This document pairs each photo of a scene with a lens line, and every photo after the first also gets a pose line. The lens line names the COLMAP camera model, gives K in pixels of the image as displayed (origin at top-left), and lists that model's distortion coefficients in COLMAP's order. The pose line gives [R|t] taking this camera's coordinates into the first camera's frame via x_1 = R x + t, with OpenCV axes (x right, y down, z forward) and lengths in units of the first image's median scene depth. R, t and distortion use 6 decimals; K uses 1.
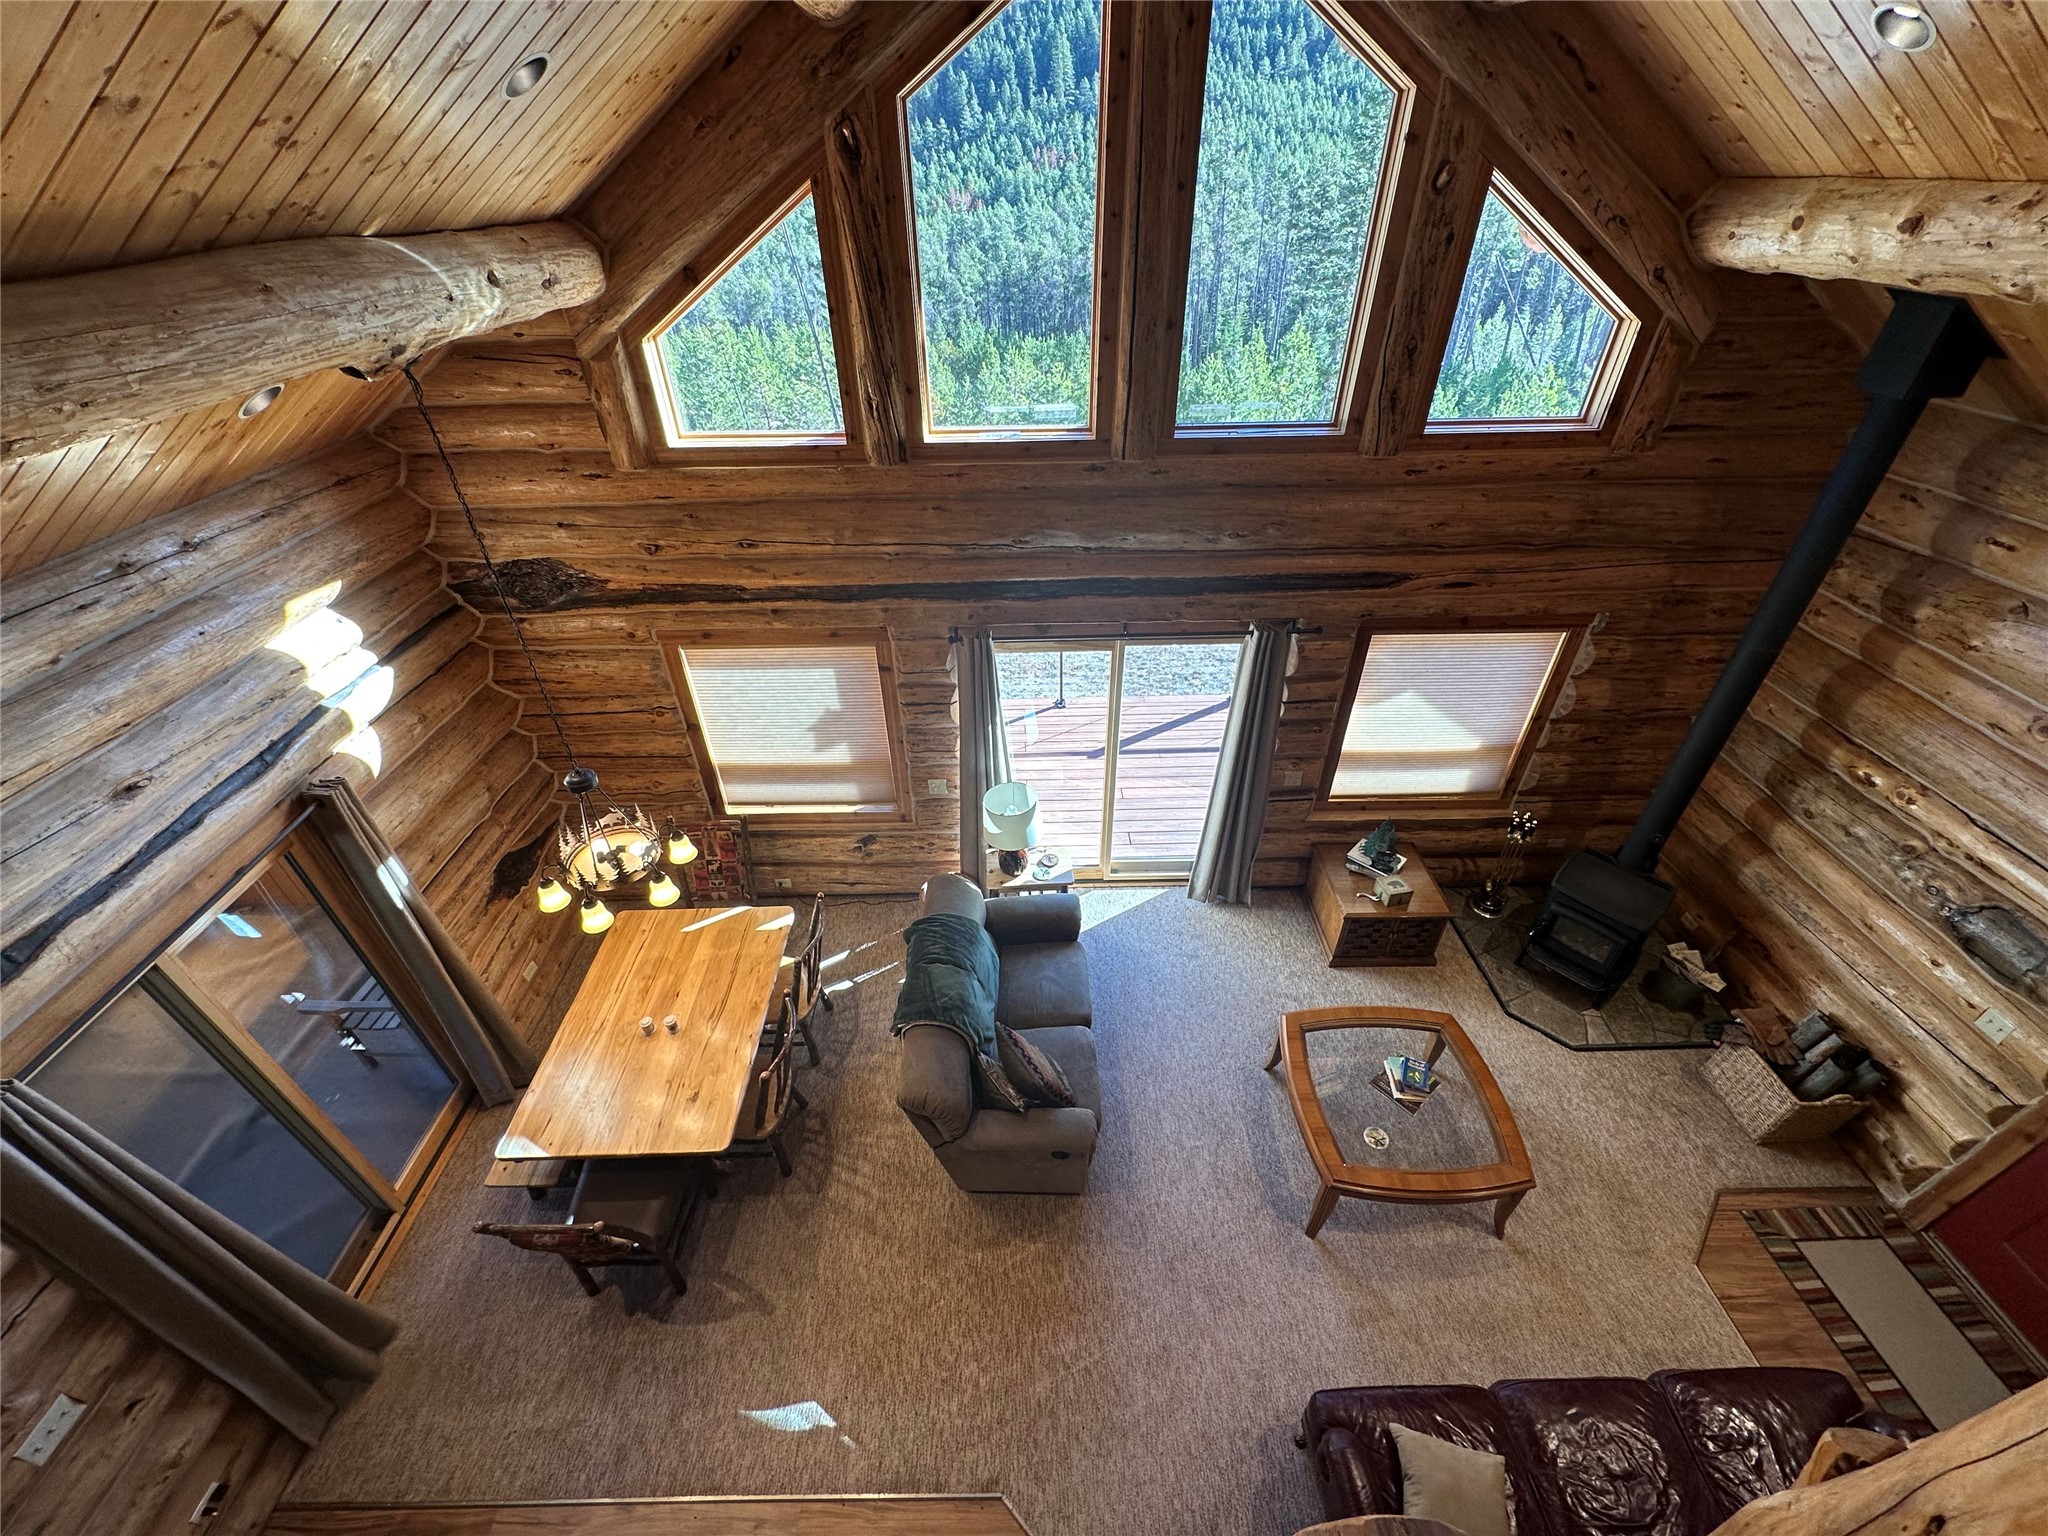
lens RADIAL K [[804.6, 0, 1014.2], [0, 804.6, 764.8], [0, 0, 1]] dist [-0.007469, 0.001284]
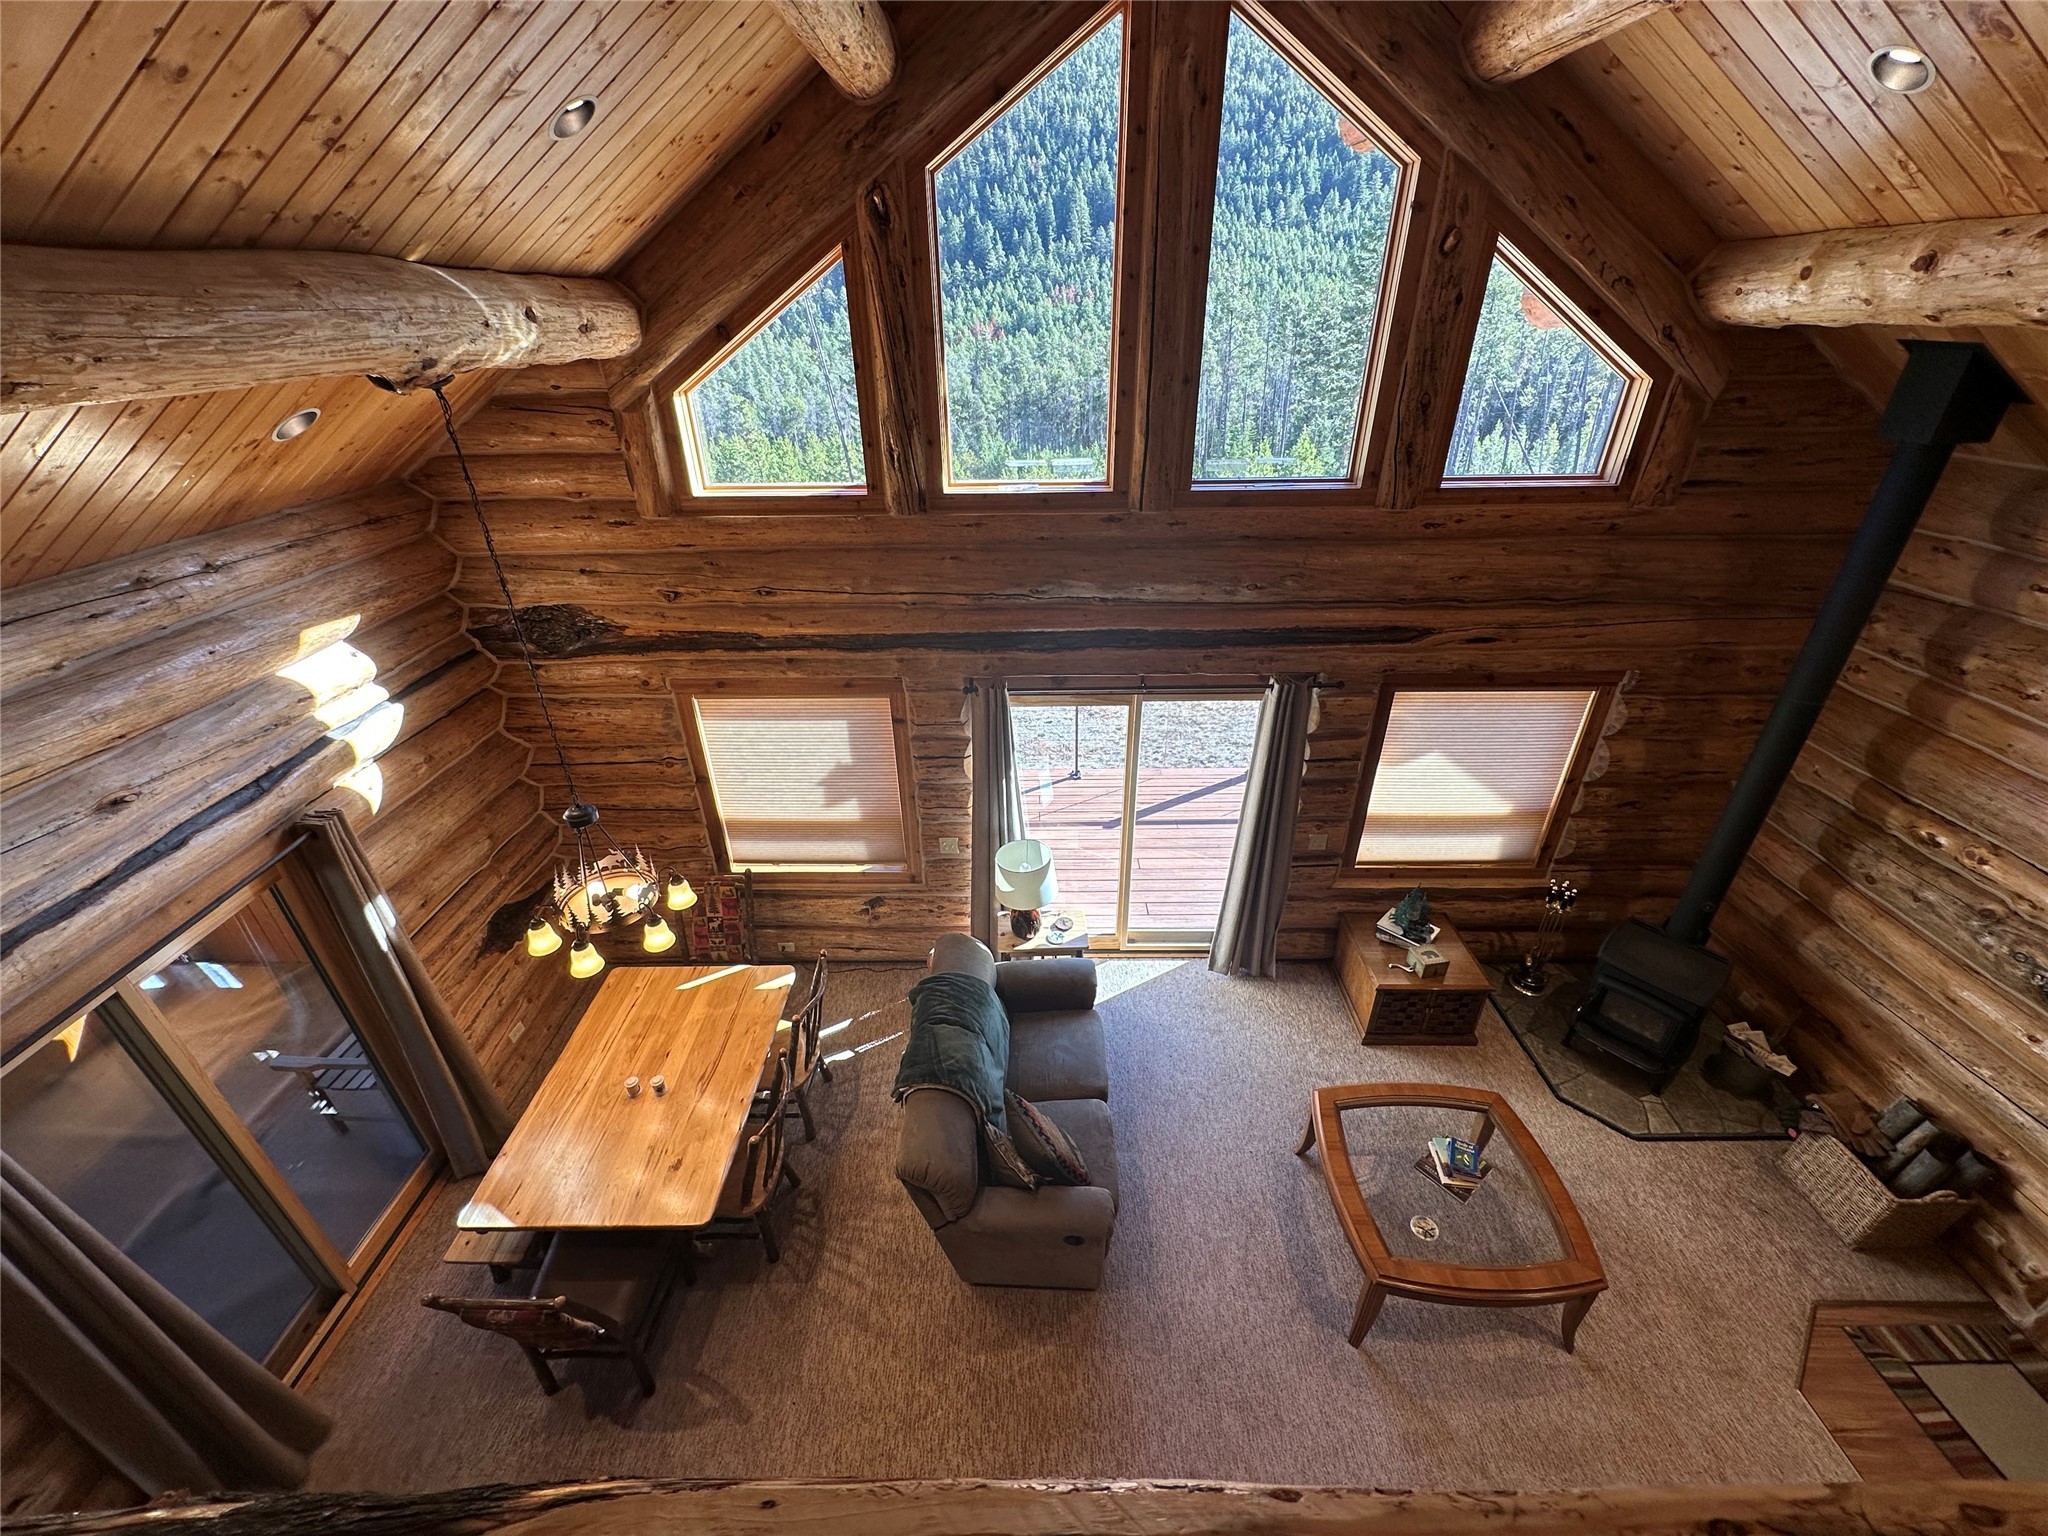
lens RADIAL K [[804.6, 0, 1014.5], [0, 804.6, 765.0], [0, 0, 1]] dist [-0.007469, 0.001284]
pose [[0.999758, 0.012696, -0.017966, 0.000079], [-0.014711, 0.993035, -0.116894, 0.056924], [0.016357, 0.117130, 0.992982, 0.034867]]
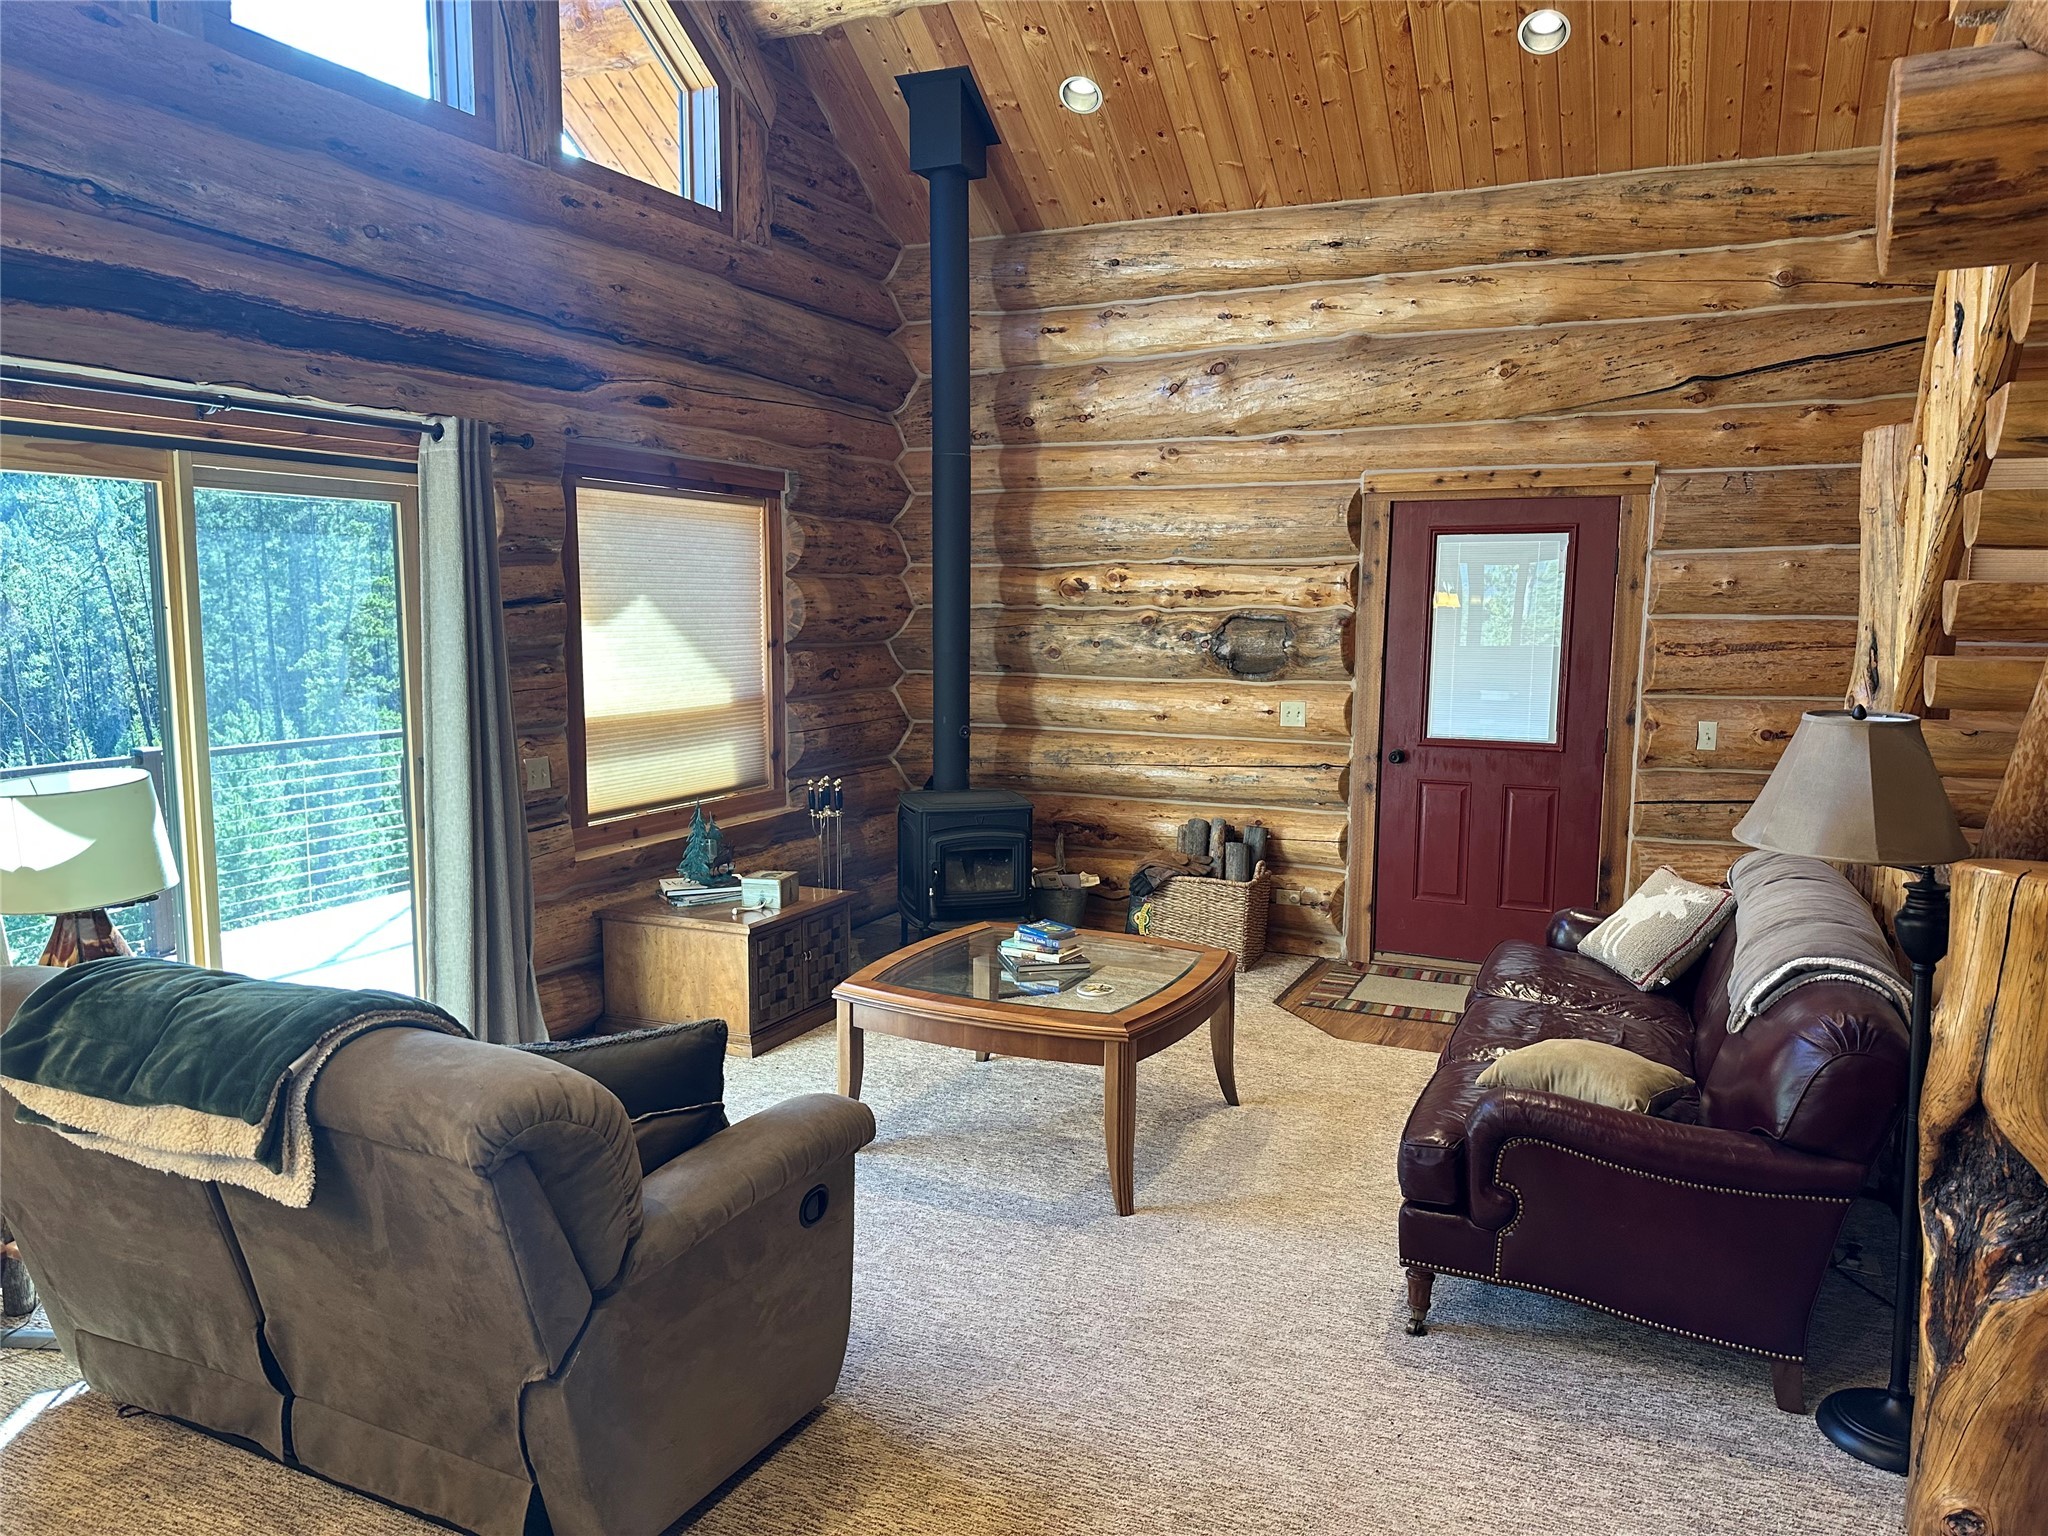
lens RADIAL K [[1414.2, 0, 1034.3], [0, 1414.2, 785.3], [0, 0, 1]] dist [0.063109, -0.075862]
pose [[0.424937, -0.098859, 0.899809, -0.481681], [0.519605, 0.840590, -0.153032, 0.447181], [-0.741242, 0.532574, 0.408566, 0.487257]]
